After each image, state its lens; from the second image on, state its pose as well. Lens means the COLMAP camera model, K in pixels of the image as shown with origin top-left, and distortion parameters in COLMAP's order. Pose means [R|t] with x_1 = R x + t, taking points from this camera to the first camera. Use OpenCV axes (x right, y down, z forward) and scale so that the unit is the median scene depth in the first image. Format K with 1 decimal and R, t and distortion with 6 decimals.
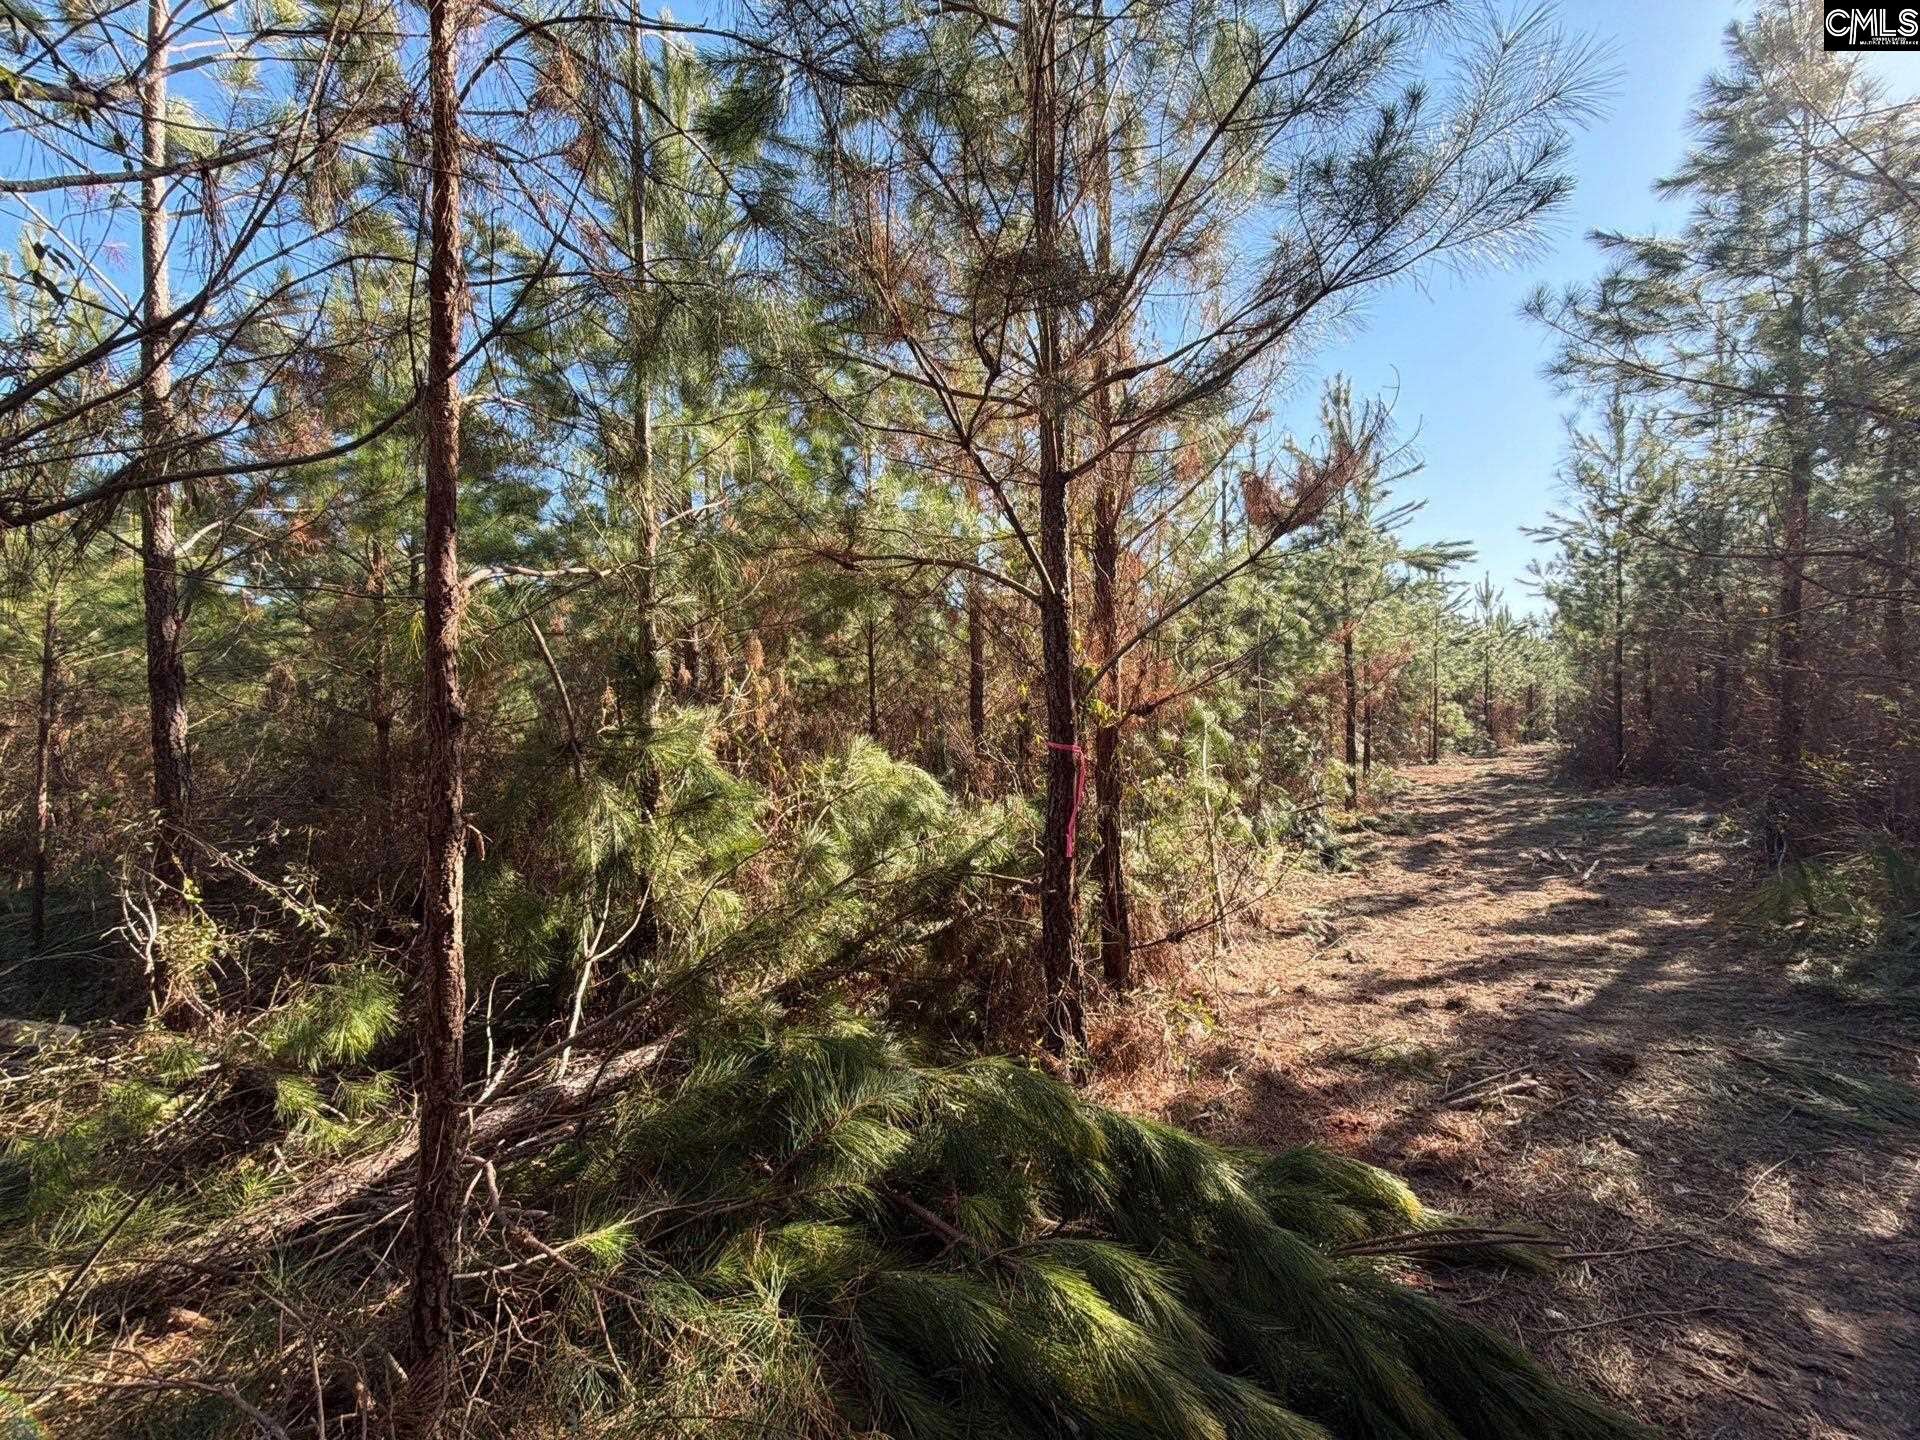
lens RADIAL K [[767.1, 0, 960.4], [0, 767.1, 720.4], [0, 0, 1]] dist [0.002989, -0.000036]
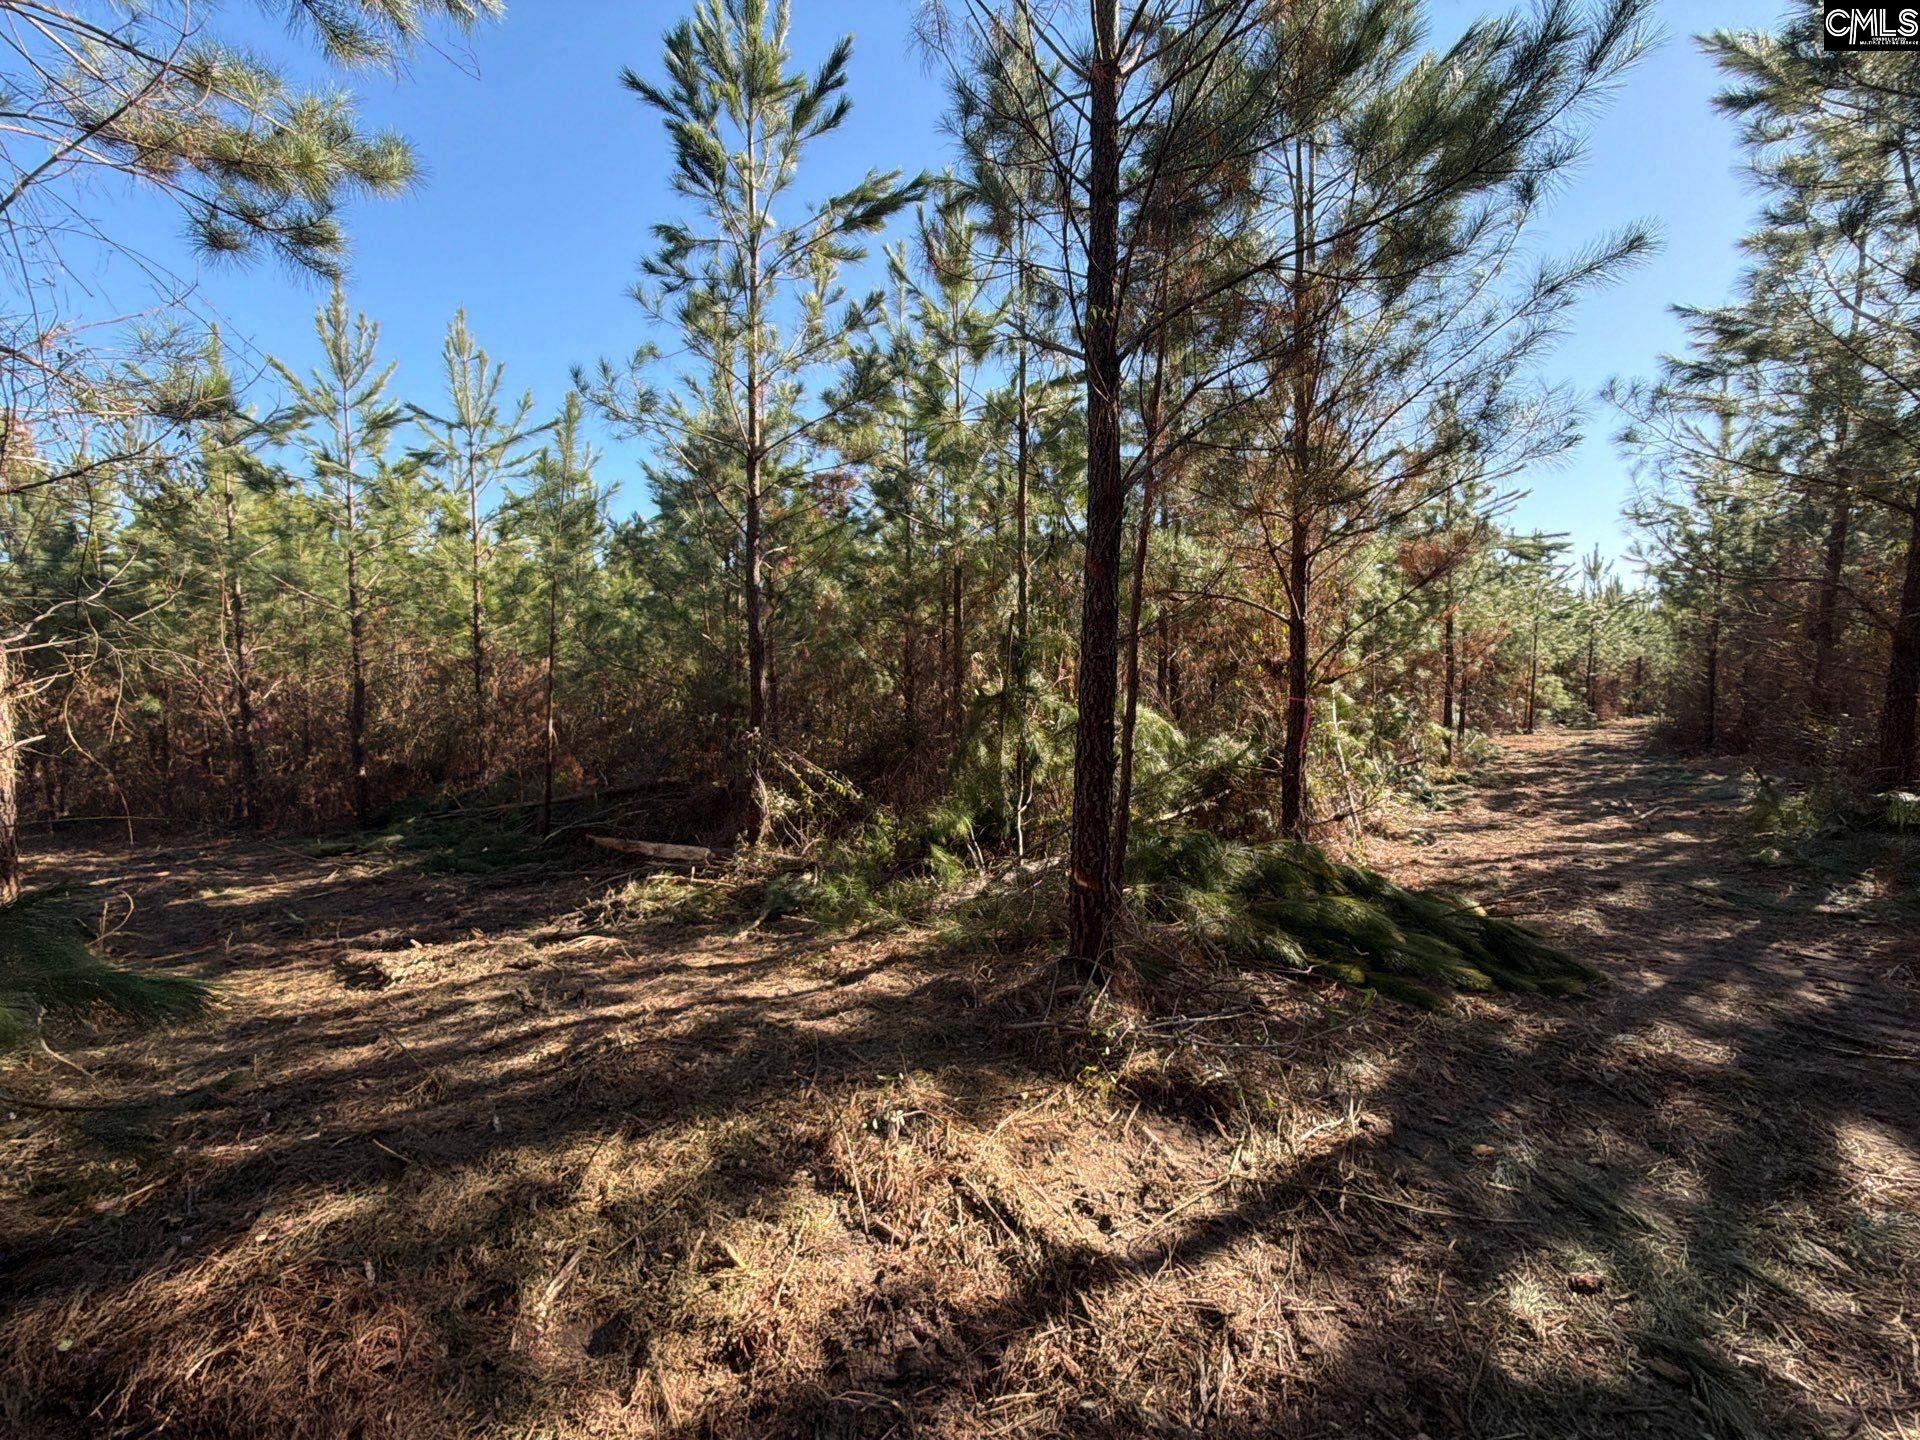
lens RADIAL K [[767.1, 0, 959.8], [0, 767.1, 718.3], [0, 0, 1]] dist [0.002989, -0.000036]
pose [[0.995678, 0.020327, -0.090620, -0.108908], [-0.016241, 0.998828, 0.045601, 0.001272], [0.091441, -0.043932, 0.994841, -0.200604]]
